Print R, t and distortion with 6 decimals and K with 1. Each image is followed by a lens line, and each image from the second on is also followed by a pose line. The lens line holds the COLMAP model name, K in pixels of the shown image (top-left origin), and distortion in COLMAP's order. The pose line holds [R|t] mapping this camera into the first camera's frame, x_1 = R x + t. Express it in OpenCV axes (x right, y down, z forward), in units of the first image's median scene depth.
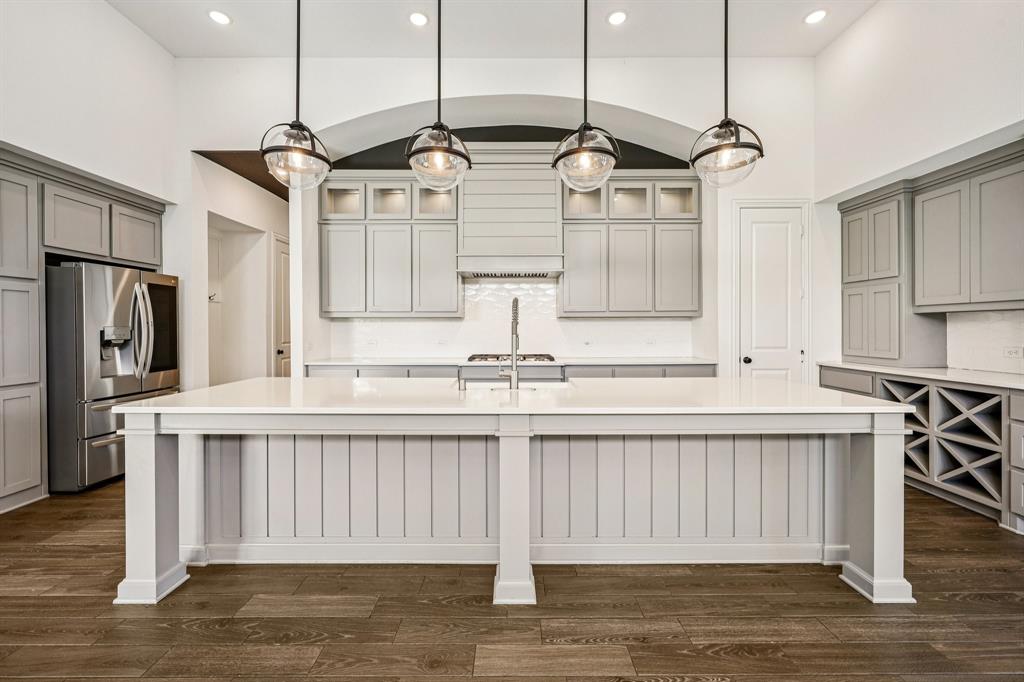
lens RADIAL K [[417.1, 0, 512.8], [0, 417.1, 325.7], [0, 0, 1]] dist [0.000930, -0.000126]
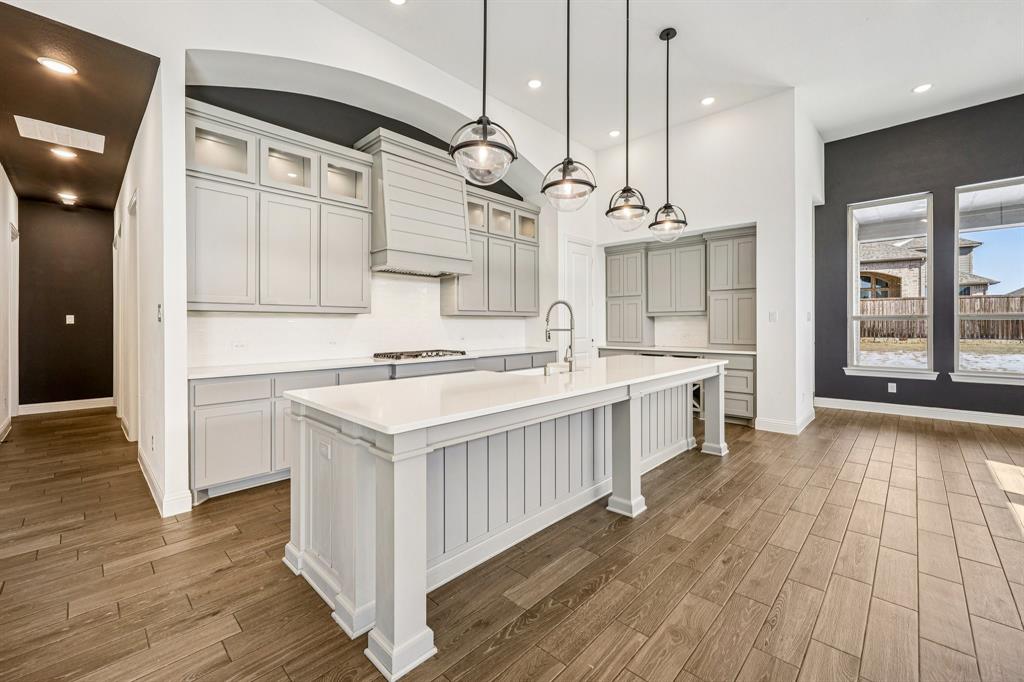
lens RADIAL K [[417.1, 0, 512.8], [0, 417.1, 325.7], [0, 0, 1]] dist [0.000930, -0.000126]
pose [[0.693094, -0.002221, 0.720843, -0.769216], [-0.000943, 0.999992, 0.003988, 0.003132], [-0.720846, -0.003444, 0.693087, 0.176420]]
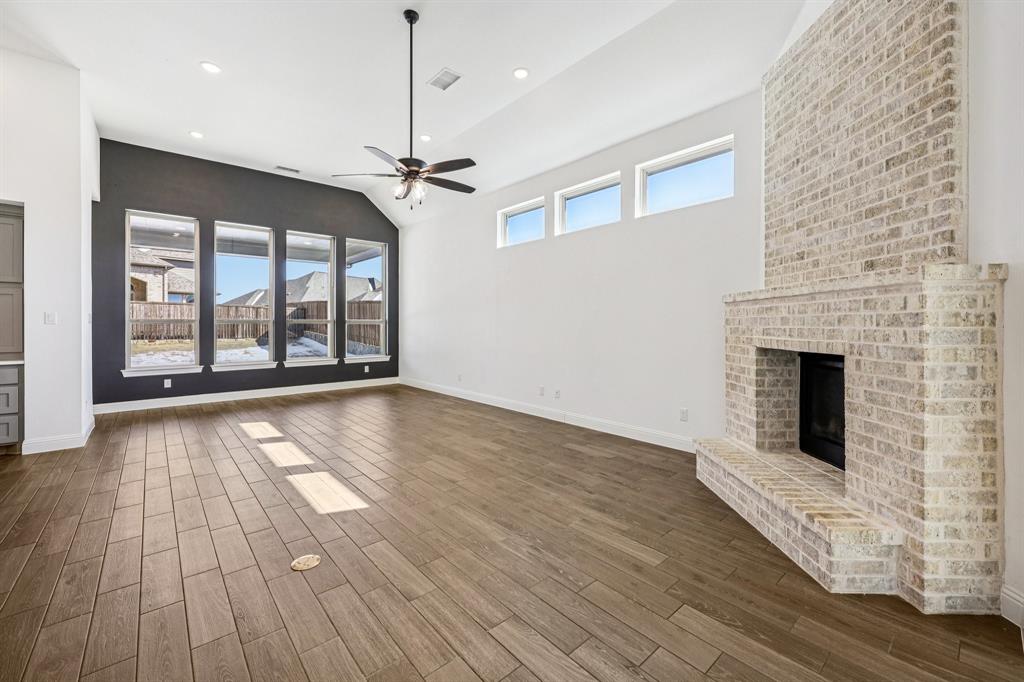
lens RADIAL K [[417.1, 0, 512.8], [0, 417.1, 325.7], [0, 0, 1]] dist [0.000930, -0.000126]
pose [[-0.654837, 0.002376, 0.755766, -0.948075], [0.000283, 0.999996, -0.002898, 0.003016], [-0.755770, -0.001684, -0.654835, 0.294569]]
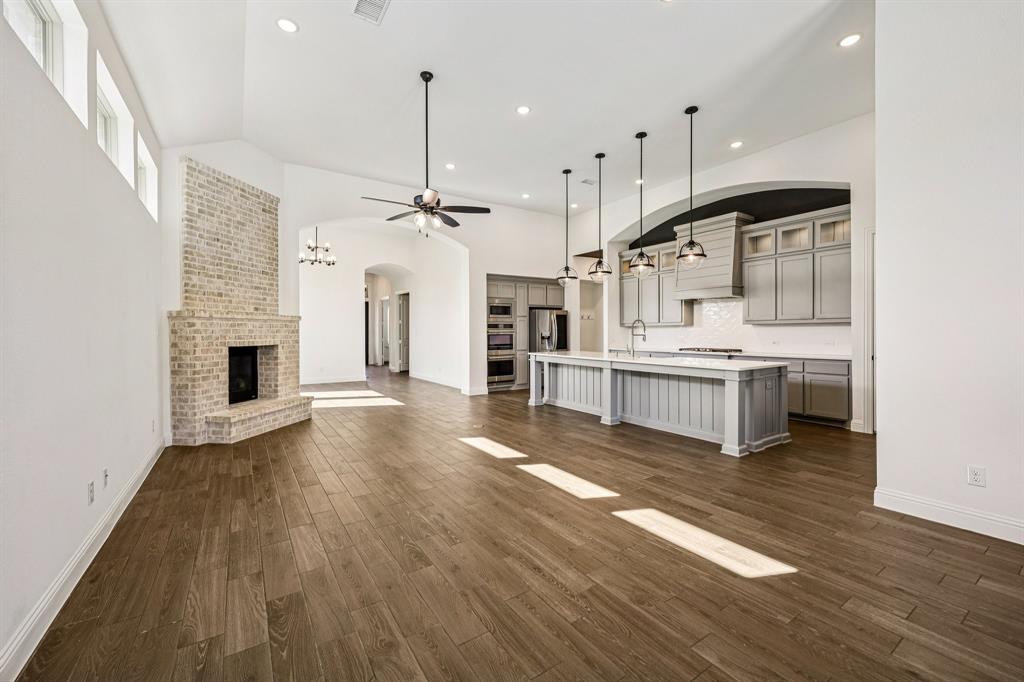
lens RADIAL K [[416.6, 0, 513.8], [0, 416.6, 332.6], [0, 0, 1]] dist [-0.000818, -0.000124]
pose [[0.551097, 0.000598, -0.834441, 1.210271], [0.005838, 0.999973, 0.004572, -0.005271], [0.834421, -0.007391, 0.551078, -0.679489]]
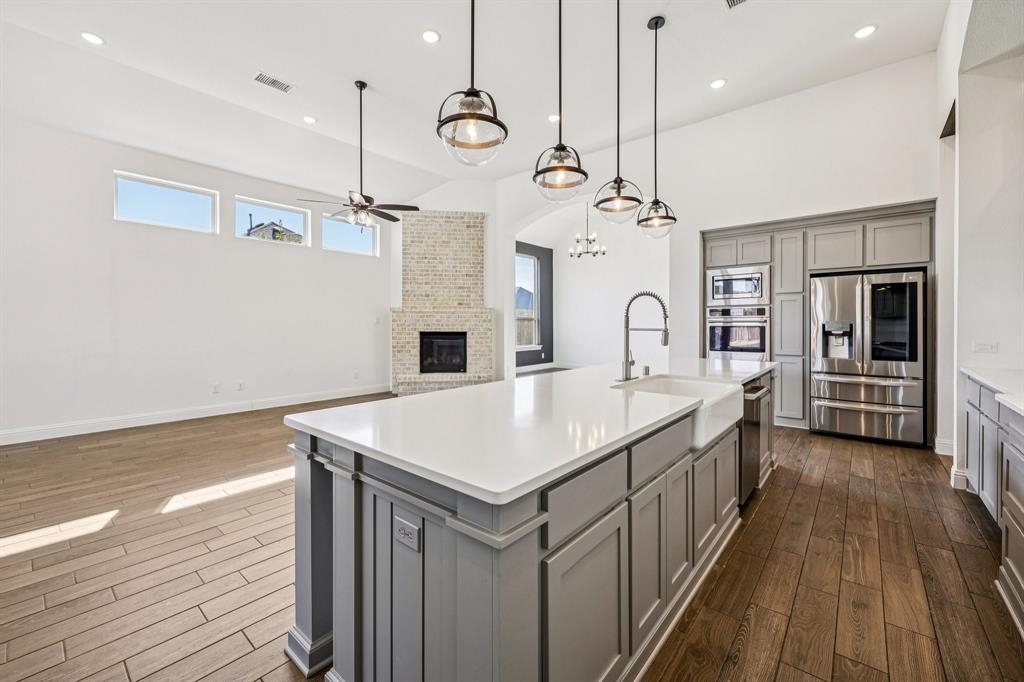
lens RADIAL K [[417.1, 0, 512.8], [0, 417.1, 325.7], [0, 0, 1]] dist [0.000930, -0.000126]
pose [[-0.644346, 0.006632, -0.764706, 0.742011], [0.002753, 0.999976, 0.006353, 0.004792], [0.764729, 0.001988, -0.644348, 1.066885]]
